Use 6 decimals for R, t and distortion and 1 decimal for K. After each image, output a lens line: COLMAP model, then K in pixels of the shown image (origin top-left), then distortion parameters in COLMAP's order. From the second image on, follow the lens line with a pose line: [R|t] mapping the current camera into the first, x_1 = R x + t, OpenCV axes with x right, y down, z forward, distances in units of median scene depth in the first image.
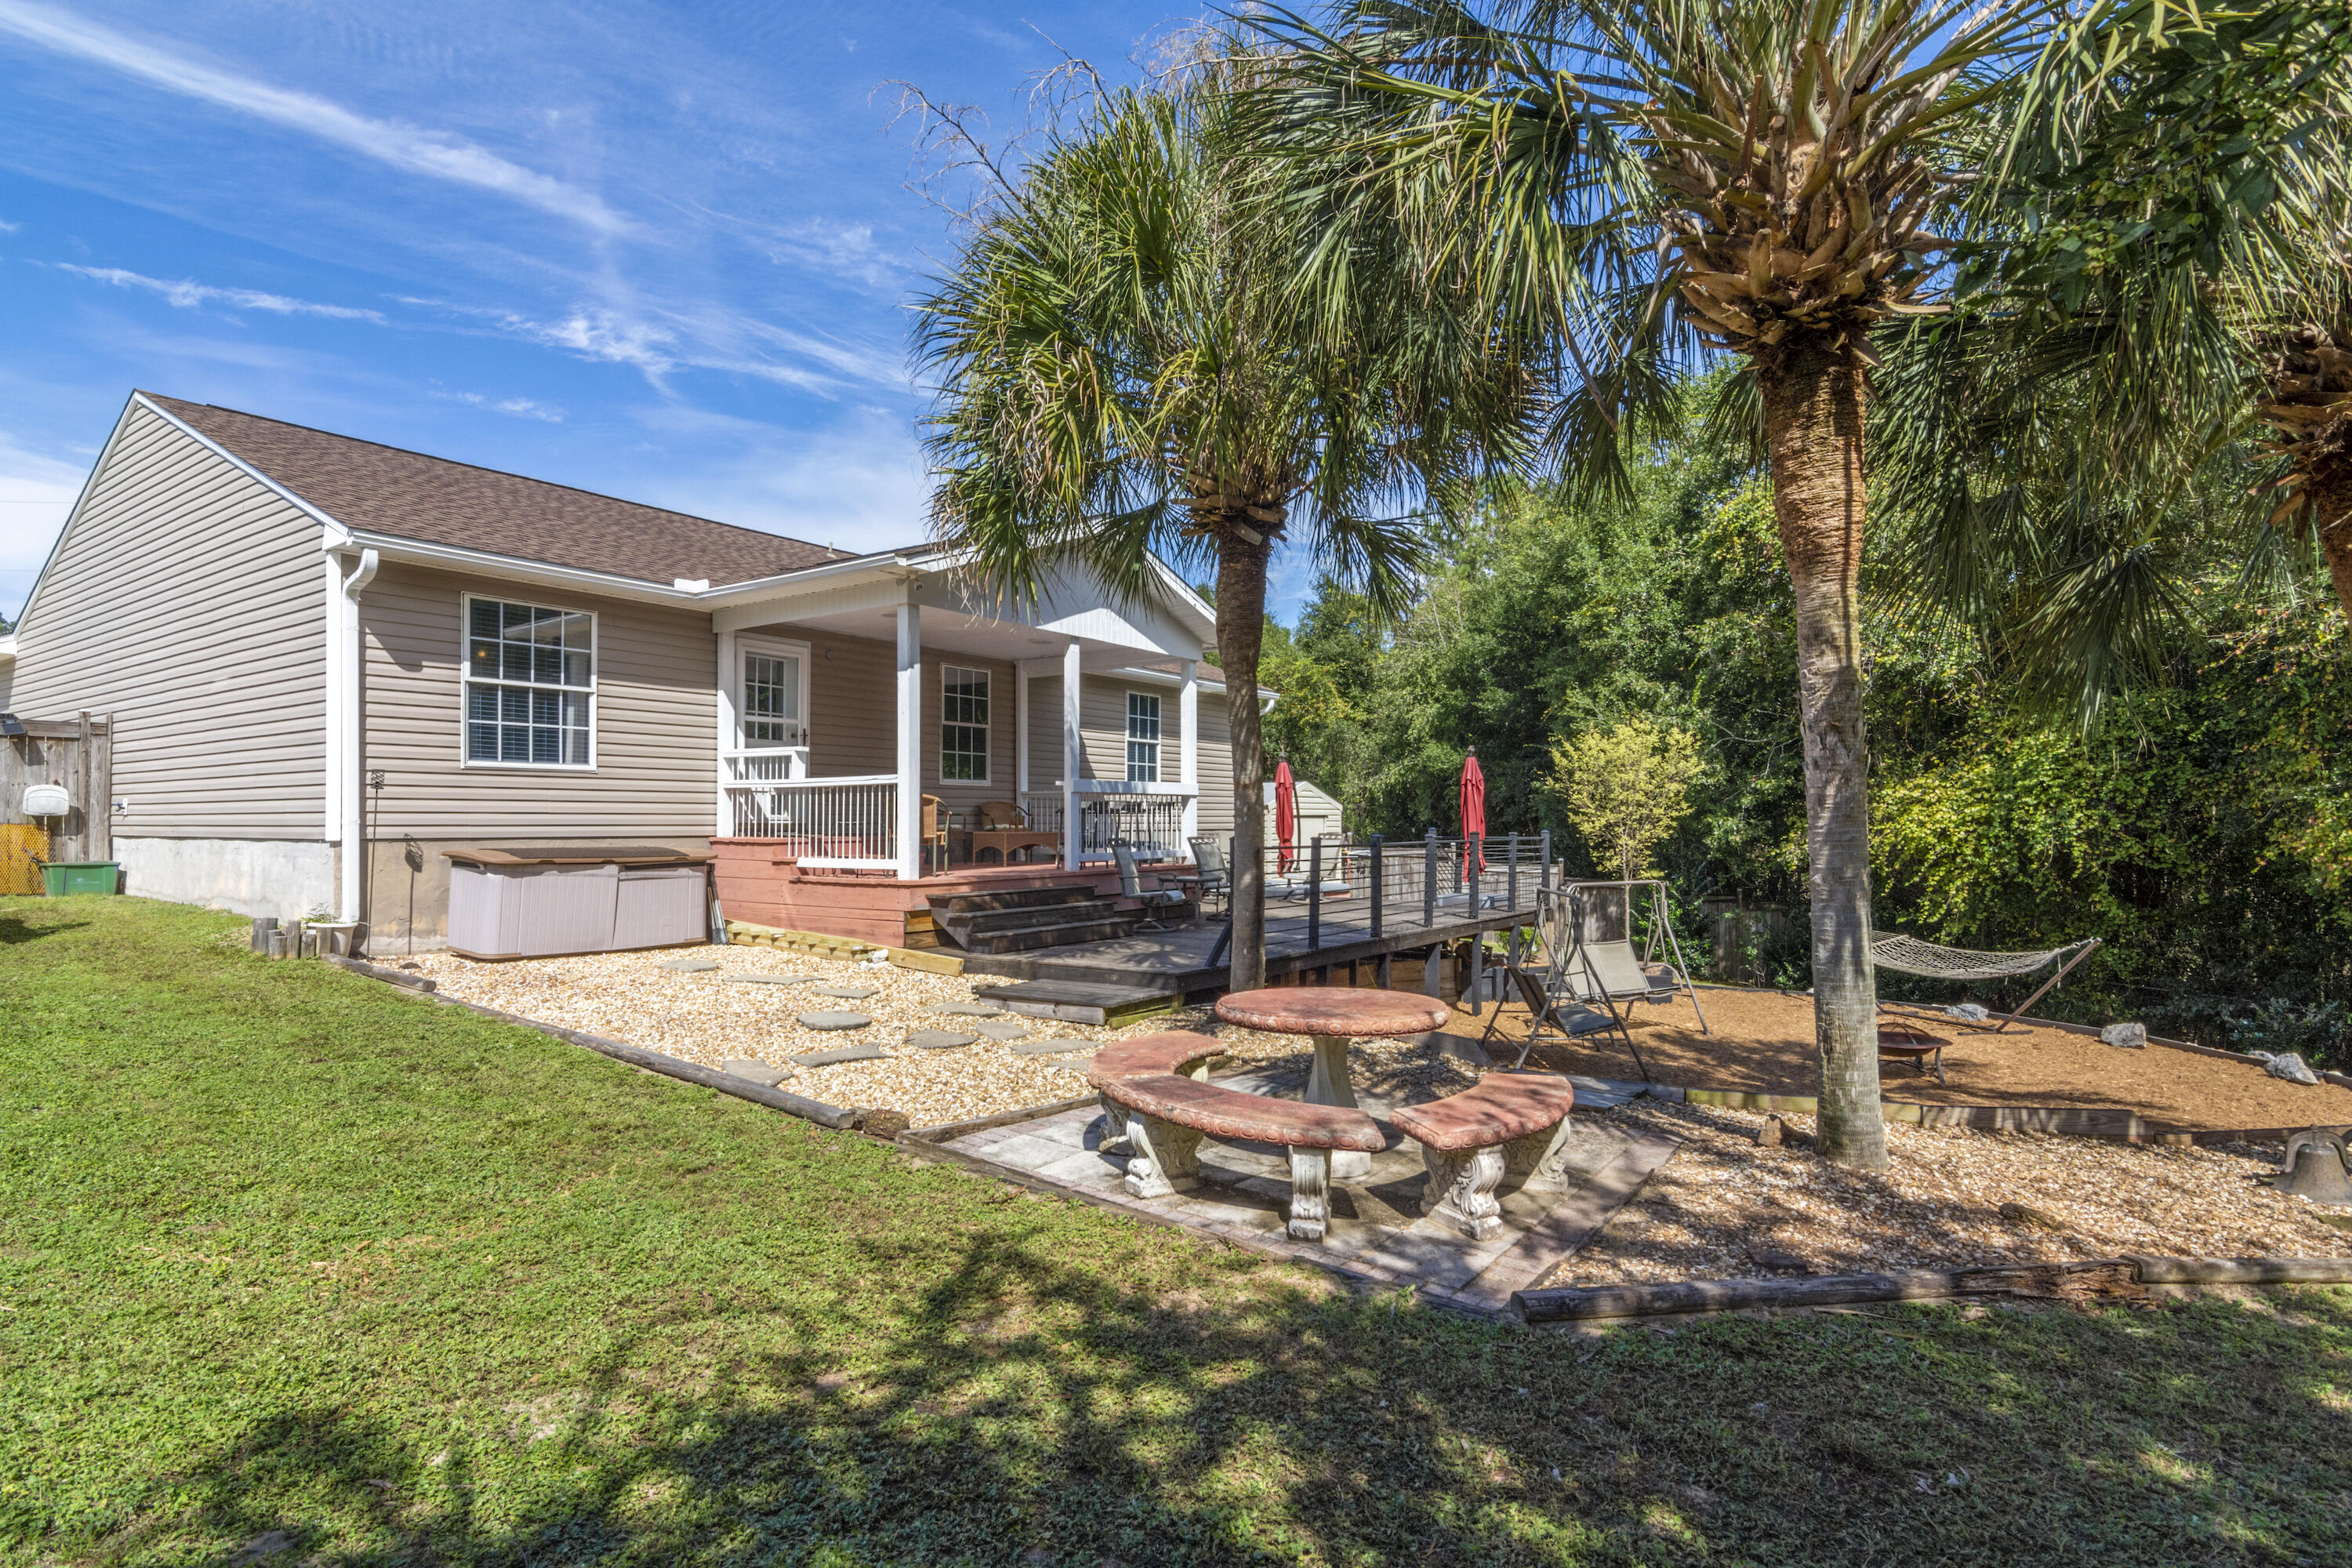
lens RADIAL K [[1232.9, 0, 1186.1], [0, 1232.9, 817.6], [0, 0, 1]] dist [0.002976, -0.007526]
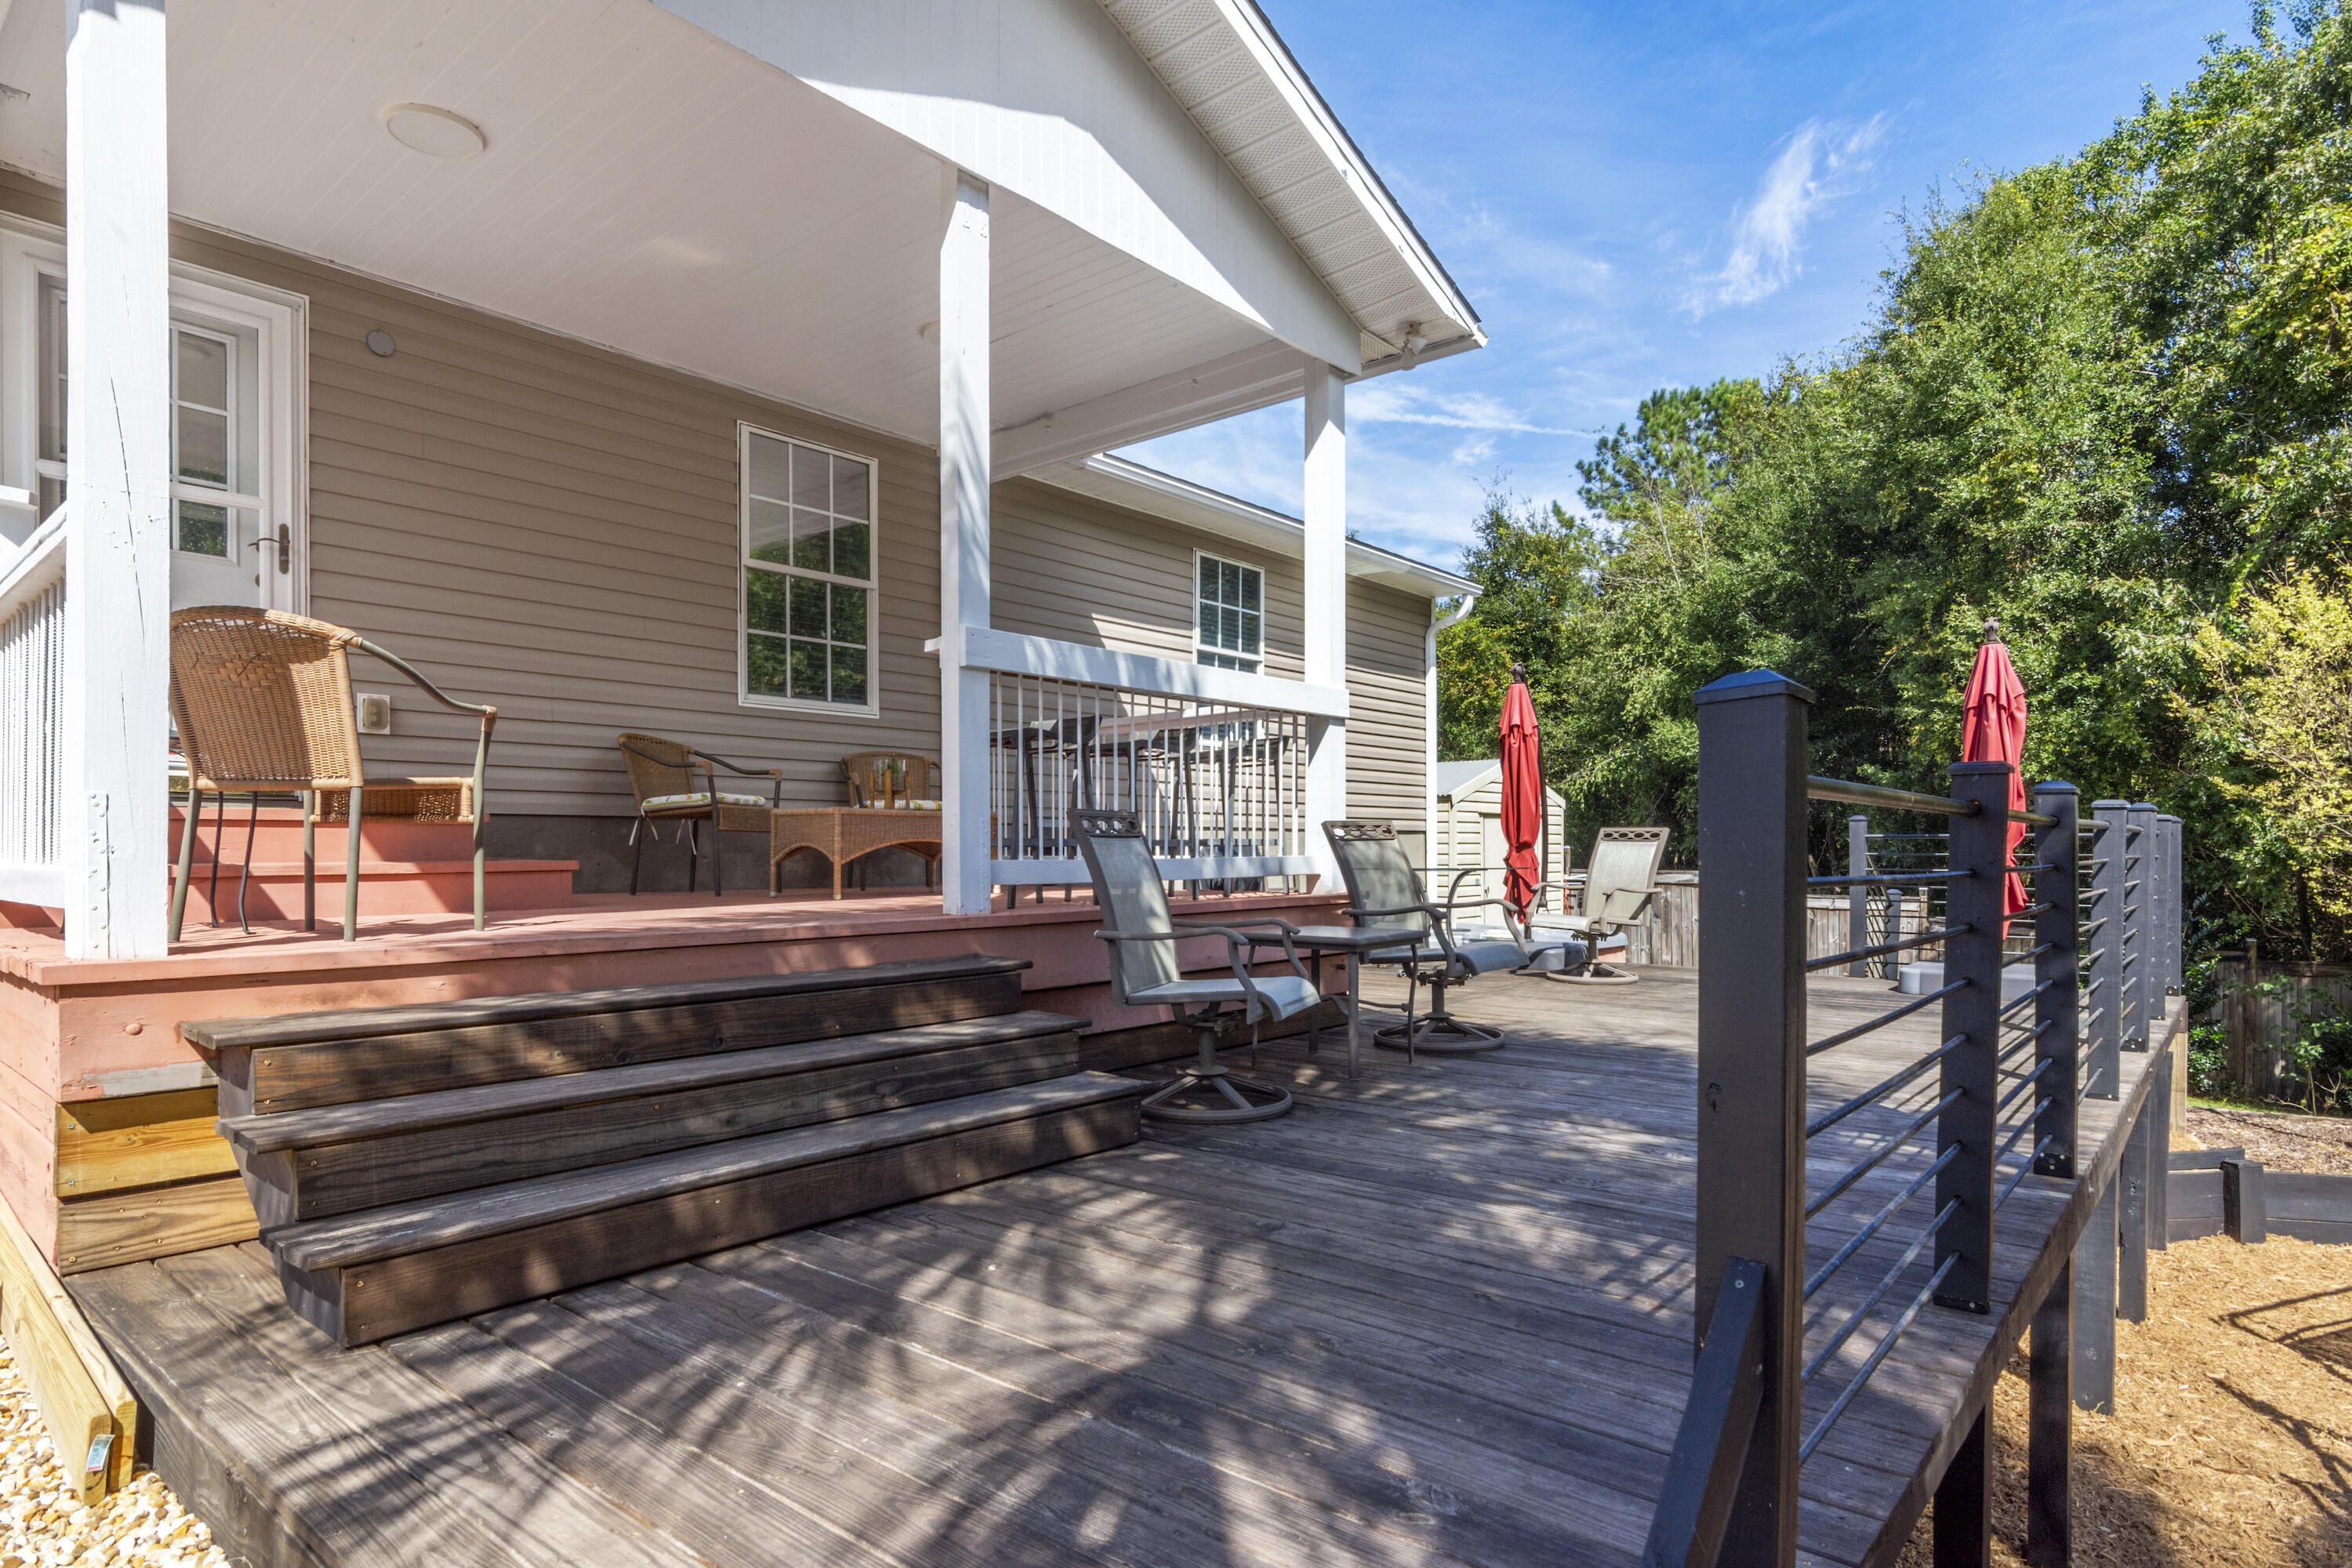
lens RADIAL K [[1280.2, 0, 1167.7], [0, 1280.2, 867.8], [0, 0, 1]] dist [-0.003691, 0.001174]
pose [[0.994155, 0.000836, -0.107962, -0.004256], [0.001014, 0.999854, 0.017080, 0.026707], [0.107961, -0.017090, 0.994008, 0.701502]]
